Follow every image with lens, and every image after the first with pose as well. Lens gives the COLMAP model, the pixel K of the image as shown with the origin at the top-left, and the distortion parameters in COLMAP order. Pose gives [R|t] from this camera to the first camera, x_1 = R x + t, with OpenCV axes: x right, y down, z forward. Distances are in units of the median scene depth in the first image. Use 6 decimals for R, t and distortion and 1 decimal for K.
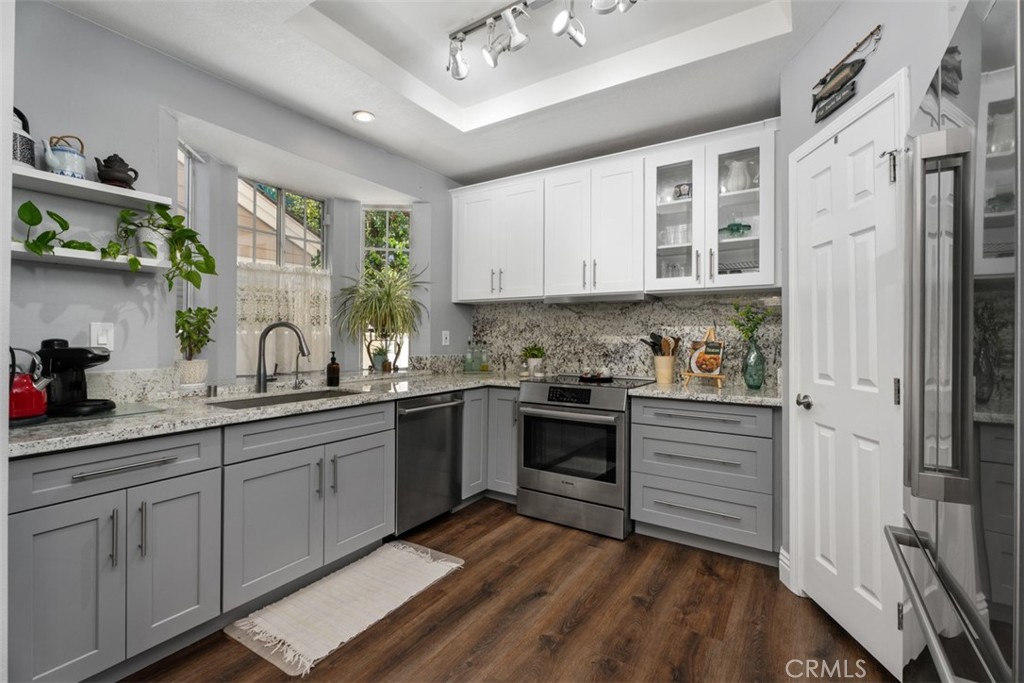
lens RADIAL K [[455.3, 0, 511.8], [0, 455.3, 334.2], [0, 0, 1]] dist [-0.002049, 0.000647]
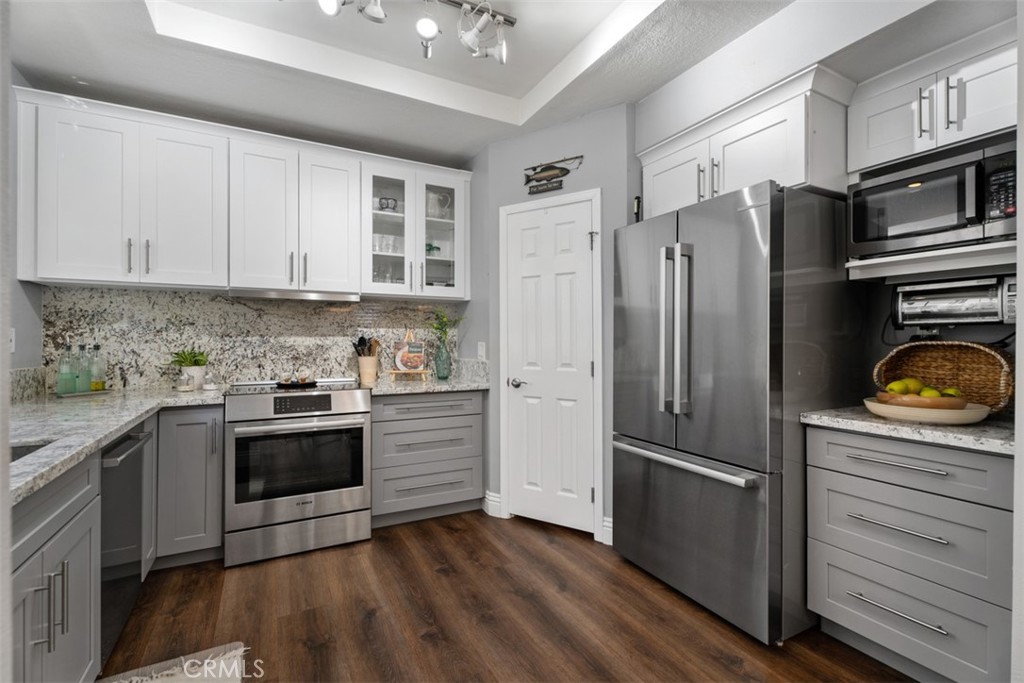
lens RADIAL K [[455.3, 0, 508.9], [0, 455.3, 340.3], [0, 0, 1]] dist [-0.002049, 0.000647]
pose [[0.485833, -0.004821, 0.874038, -0.459057], [-0.004349, 0.999959, 0.007933, 0.001345], [-0.874041, -0.007655, 0.485792, 0.226869]]
